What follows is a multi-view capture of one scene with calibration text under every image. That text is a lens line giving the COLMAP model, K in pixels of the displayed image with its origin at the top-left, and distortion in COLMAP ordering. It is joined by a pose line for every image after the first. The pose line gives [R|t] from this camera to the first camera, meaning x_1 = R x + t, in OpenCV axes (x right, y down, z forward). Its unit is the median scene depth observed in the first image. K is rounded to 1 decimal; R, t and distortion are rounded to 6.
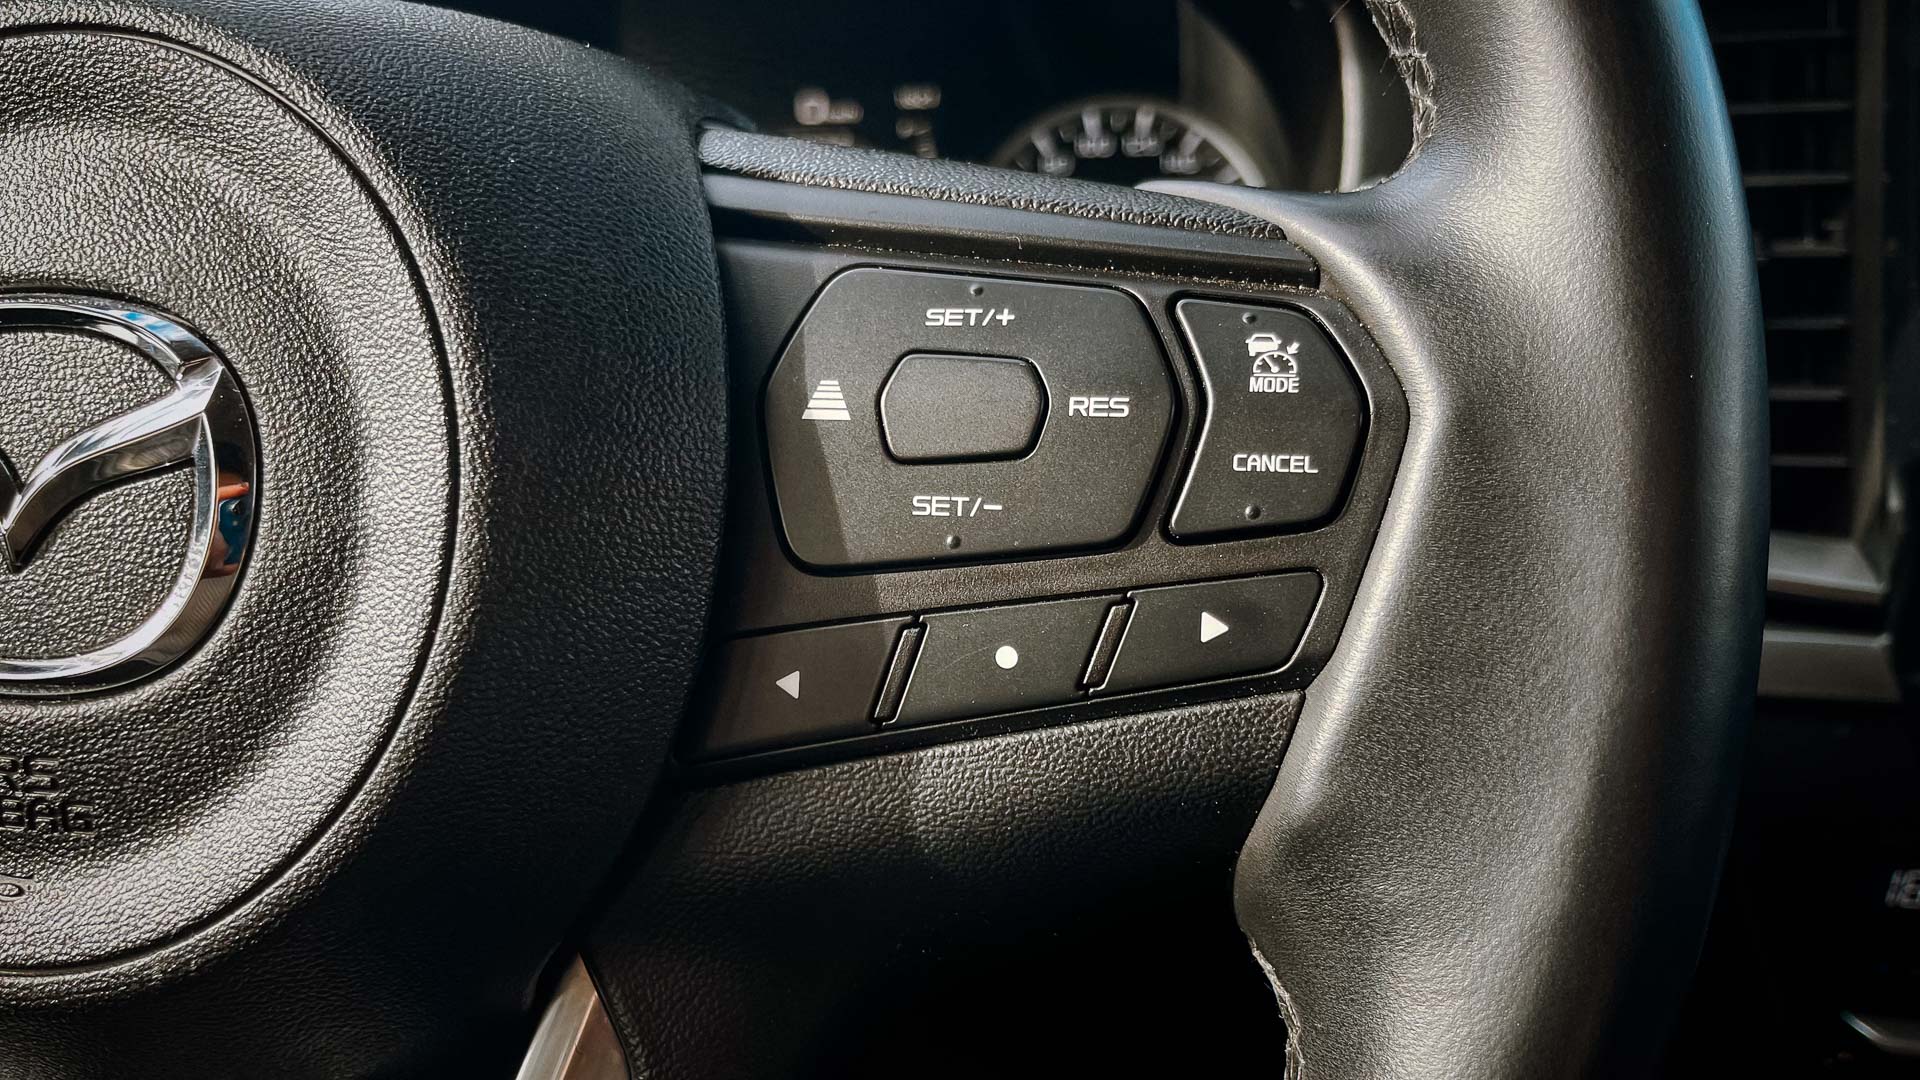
lens RADIAL K [[1717.0, 0, 960.0], [0, 1717.0, 540.0], [0, 0, 1]] dist [-0.006486, -0.014045]
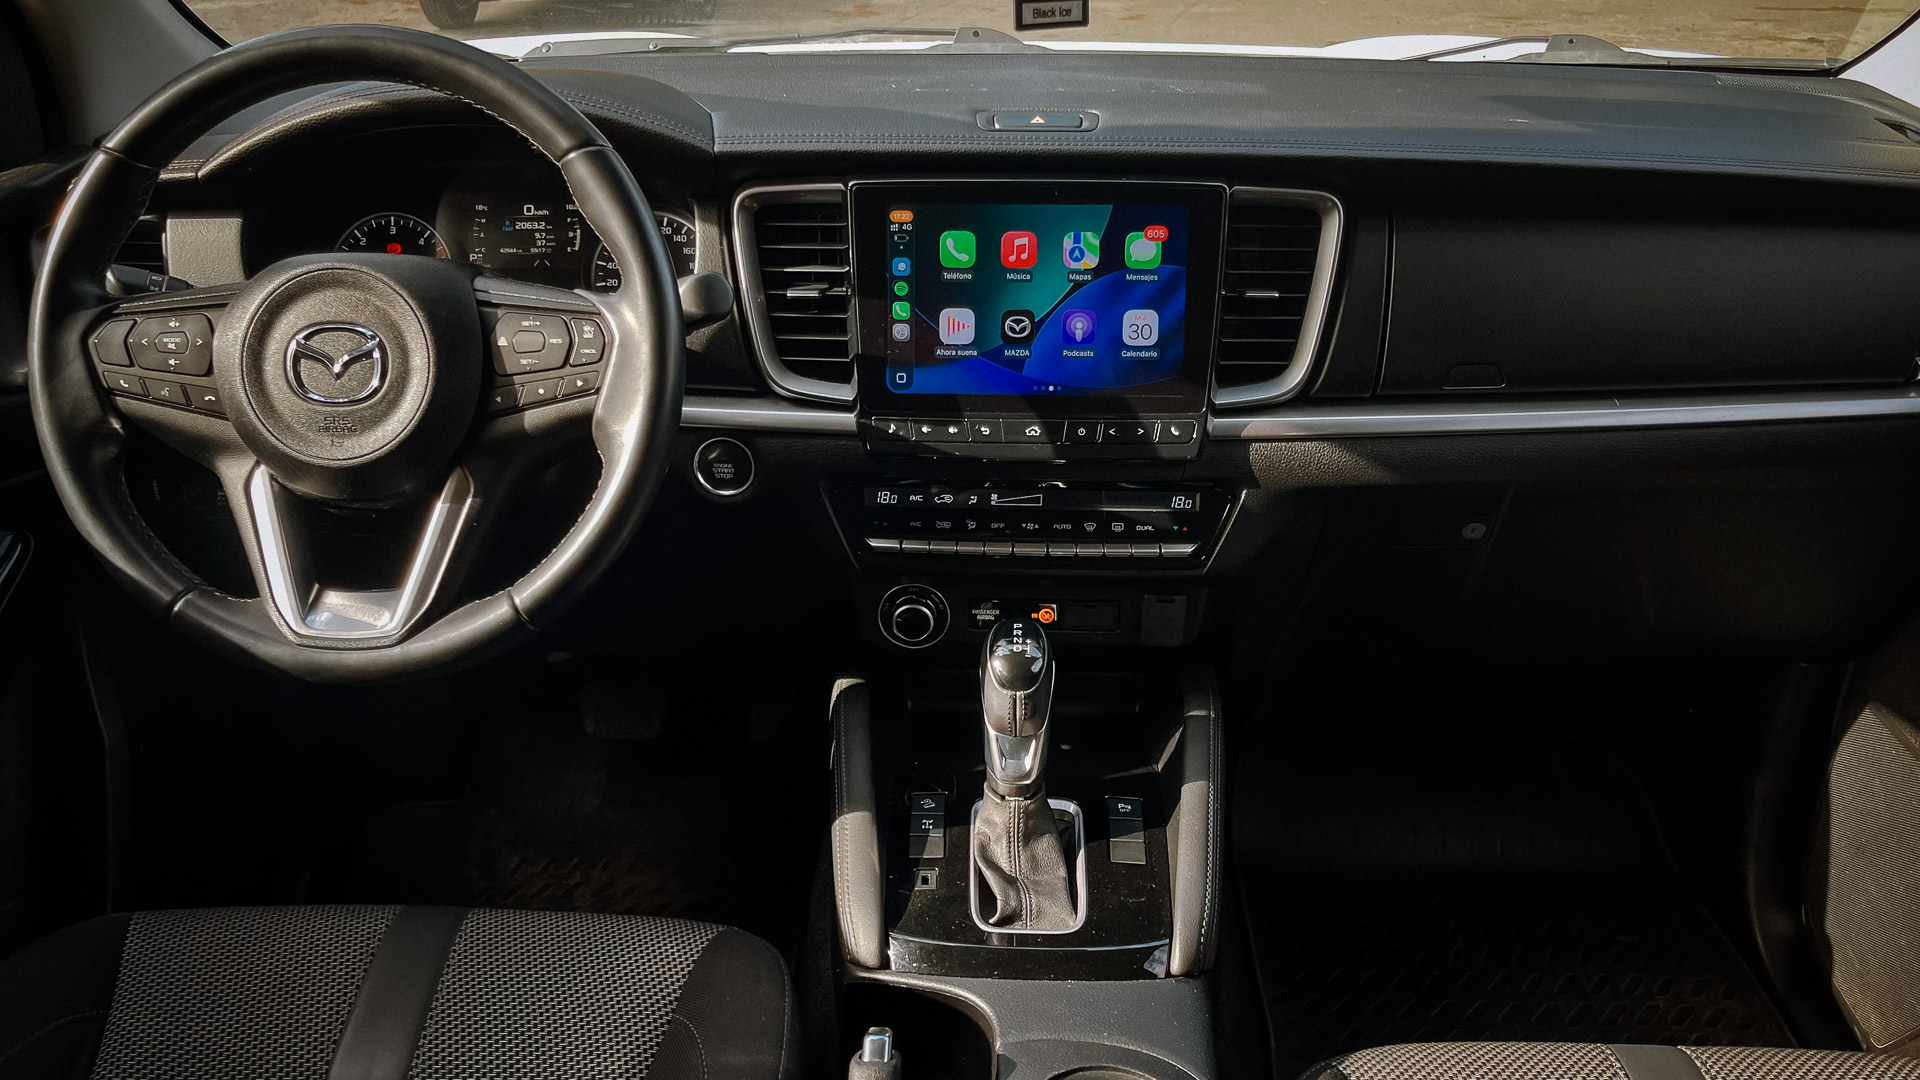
lens RADIAL K [[1717.0, 0, 960.0], [0, 1717.0, 540.0], [0, 0, 1]] dist [-0.006486, -0.014045]
pose [[0.991340, -0.042874, 0.124128, 0.612166], [0.034177, 0.996865, 0.071364, 0.189732], [-0.126799, -0.066503, 0.989697, -4.252210]]
